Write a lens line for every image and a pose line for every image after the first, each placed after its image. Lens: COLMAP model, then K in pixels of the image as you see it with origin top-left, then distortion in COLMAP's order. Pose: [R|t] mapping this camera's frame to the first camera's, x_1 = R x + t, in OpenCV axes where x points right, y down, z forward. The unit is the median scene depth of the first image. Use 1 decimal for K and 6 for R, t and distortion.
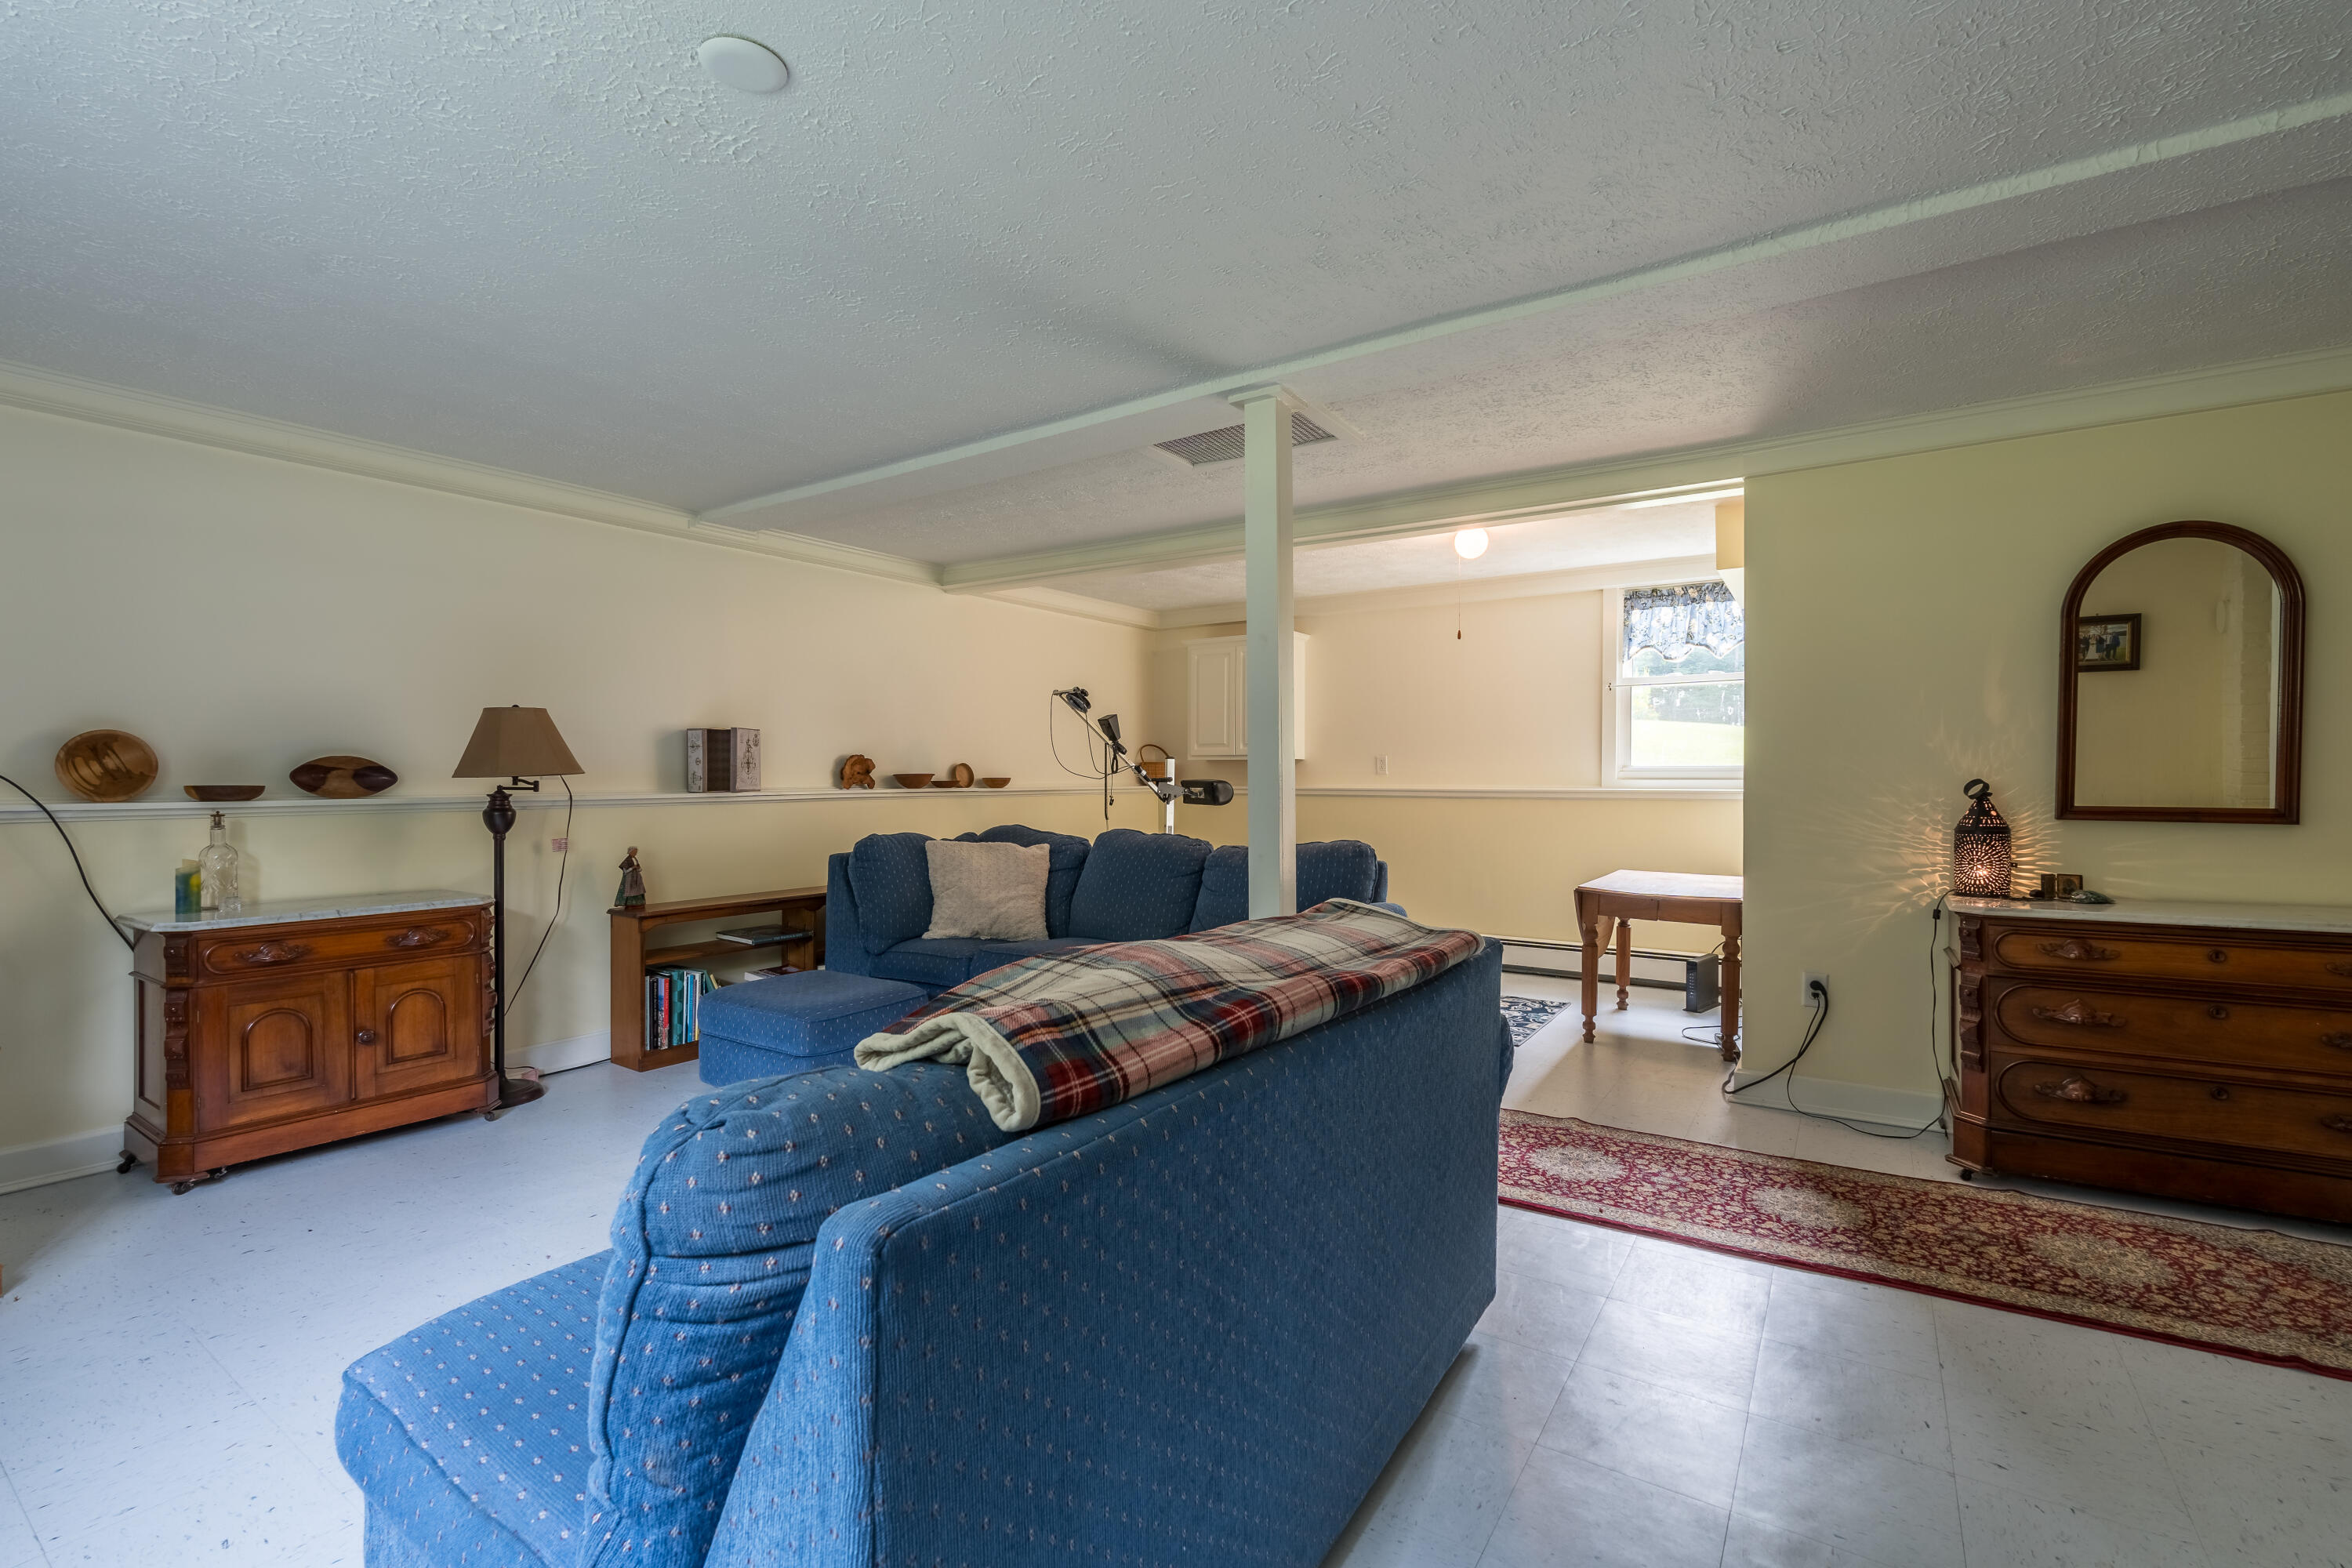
lens RADIAL K [[1037.8, 0, 1176.8], [0, 1037.8, 771.4], [0, 0, 1]] dist [-0.000931, -0.000174]
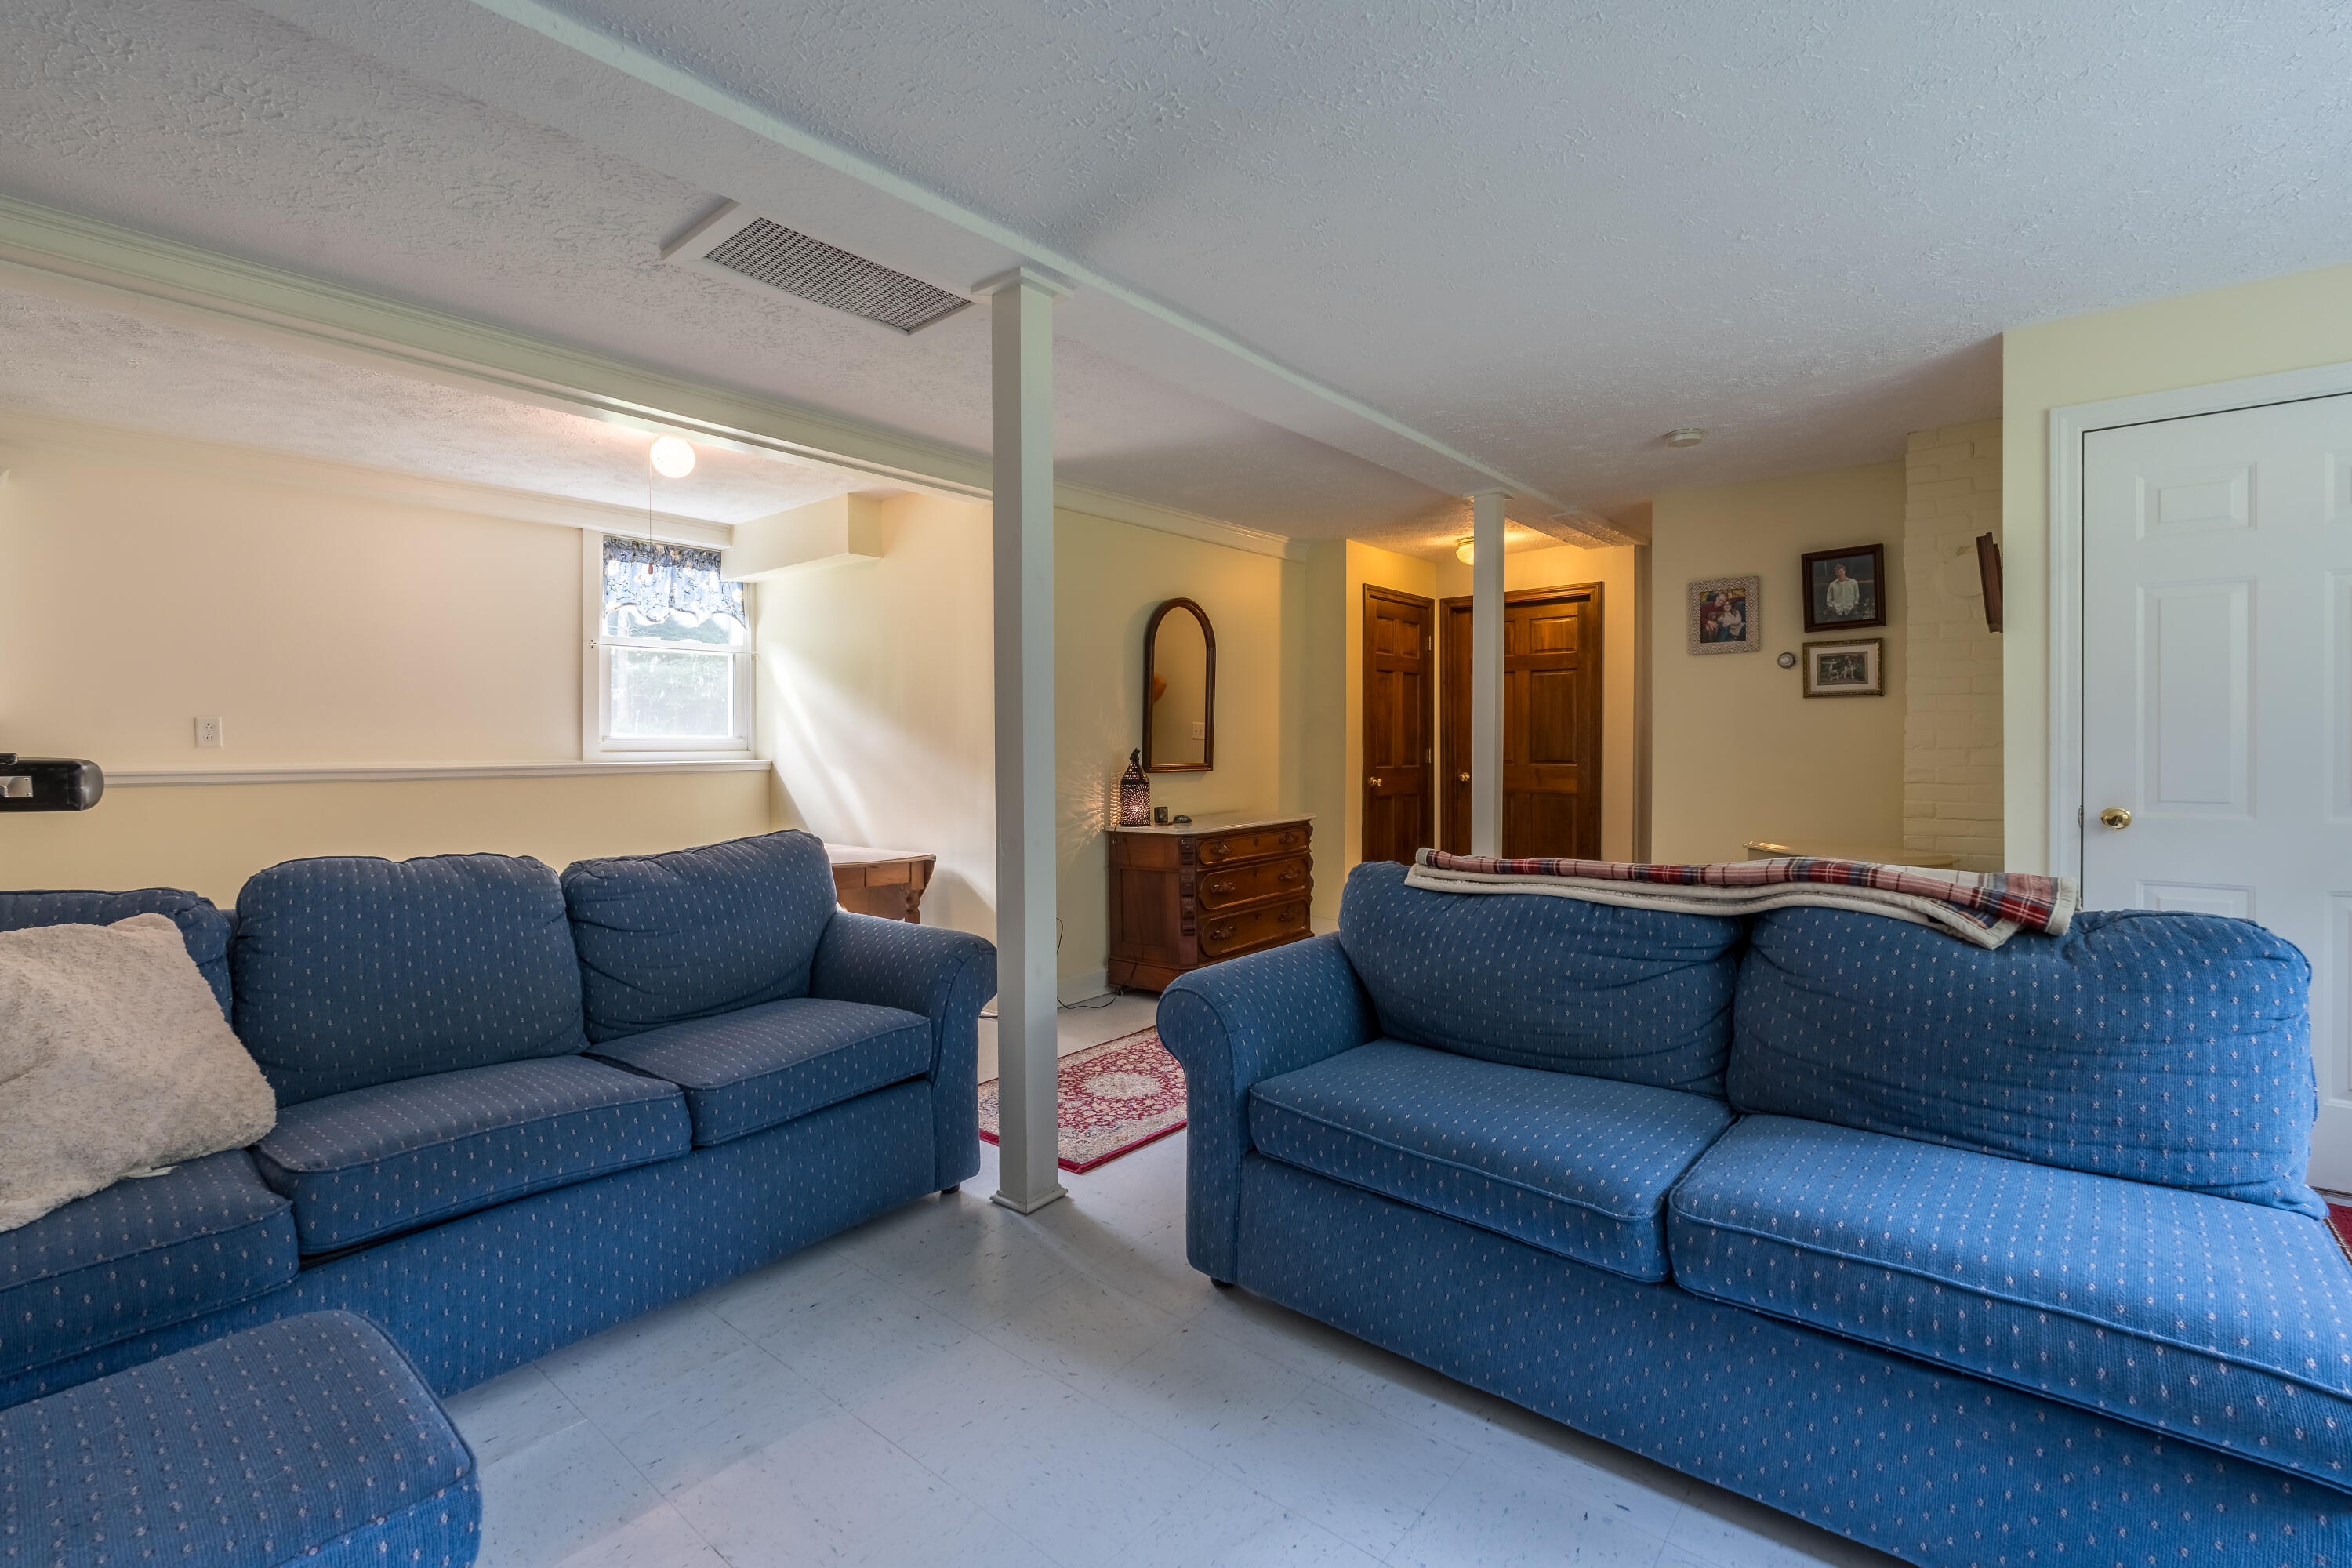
lens RADIAL K [[1052.0, 0, 1180.4], [0, 1052.0, 744.1], [0, 0, 1]] dist [-0.000284, -0.000036]
pose [[0.109554, 0.002691, 0.993977, -0.405410], [0.002300, 0.999993, -0.002961, 0.004541], [-0.993978, 0.002610, 0.109547, 0.436330]]
